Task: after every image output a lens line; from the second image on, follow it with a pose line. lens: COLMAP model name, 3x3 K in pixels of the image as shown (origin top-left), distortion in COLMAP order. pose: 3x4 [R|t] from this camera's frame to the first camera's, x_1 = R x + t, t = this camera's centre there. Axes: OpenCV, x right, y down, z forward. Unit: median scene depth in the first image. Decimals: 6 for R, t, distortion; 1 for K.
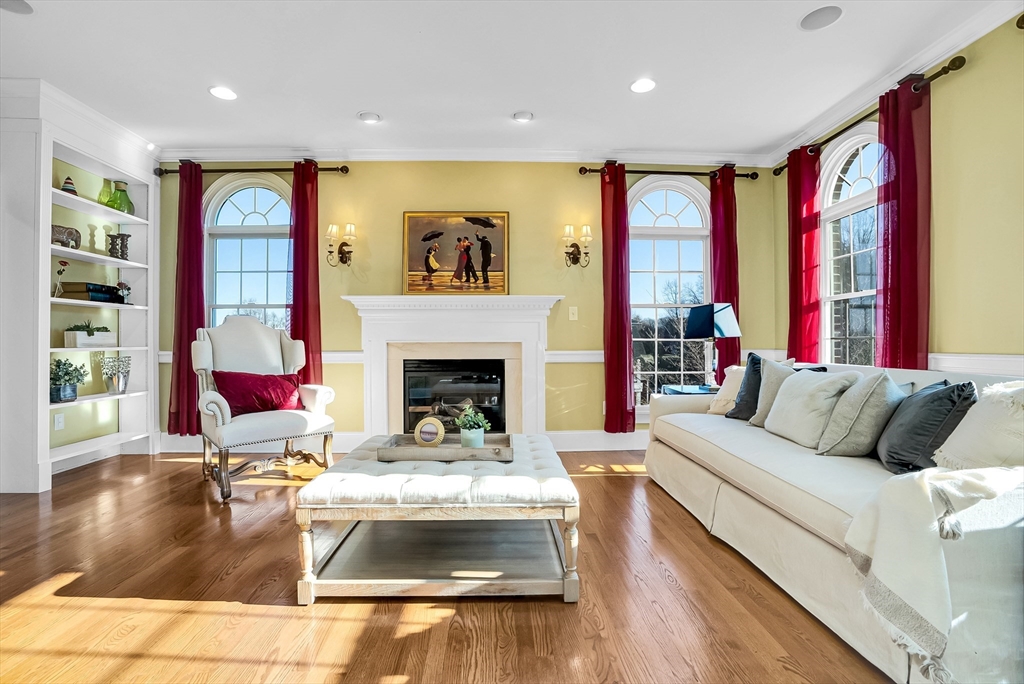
lens RADIAL K [[469.8, 0, 509.6], [0, 469.8, 343.4], [0, 0, 1]] dist [-0.026524, 0.003933]
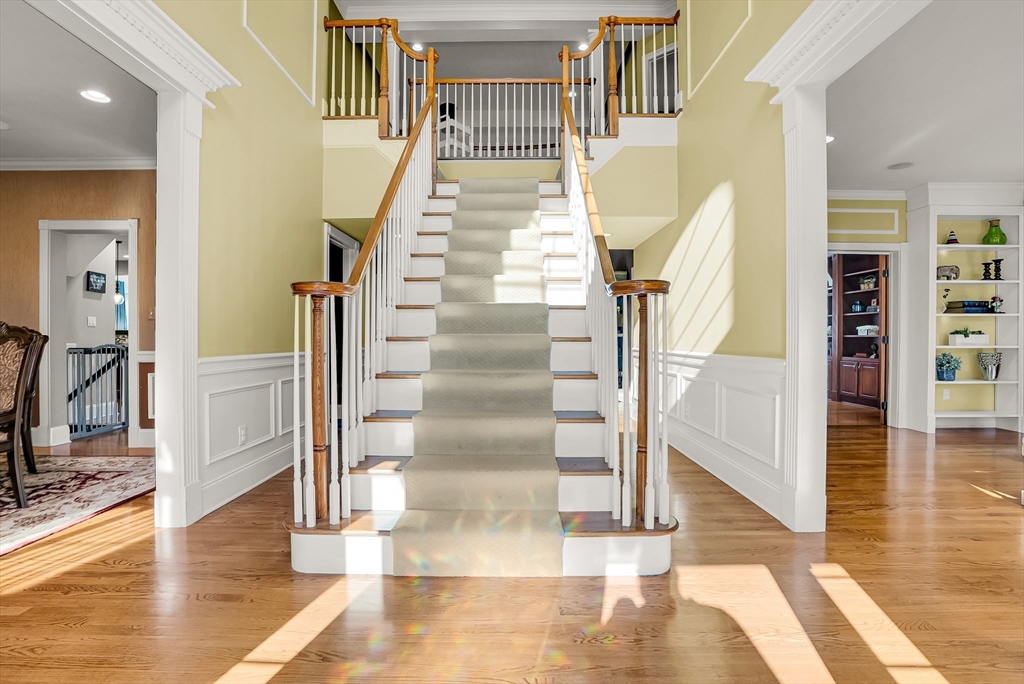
lens RADIAL K [[469.8, 0, 514.8], [0, 469.8, 342.0], [0, 0, 1]] dist [-0.026524, 0.003933]
pose [[-0.034493, 0.004106, -0.999397, 0.587586], [-0.004681, 0.999980, 0.004270, -0.001793], [0.999394, 0.004825, -0.034473, -0.371021]]
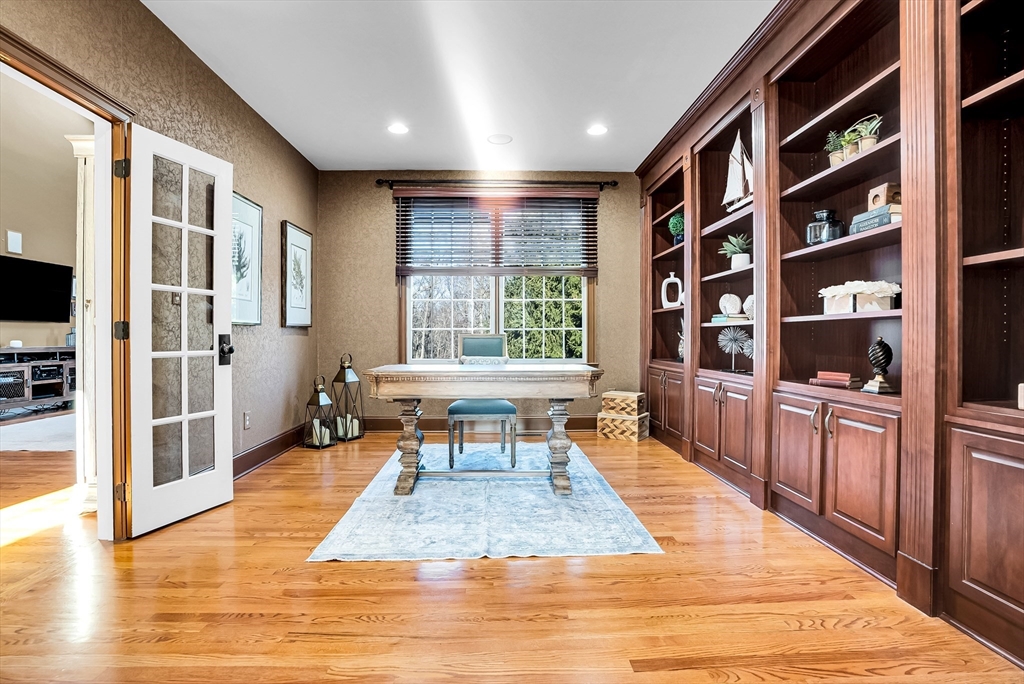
lens RADIAL K [[469.8, 0, 507.4], [0, 469.8, 343.2], [0, 0, 1]] dist [-0.026524, 0.003933]
pose [[0.002801, 0.006070, -0.999978, -0.598459], [-0.002975, 0.999977, 0.006062, 0.005323], [0.999992, 0.002958, 0.002819, 0.447056]]
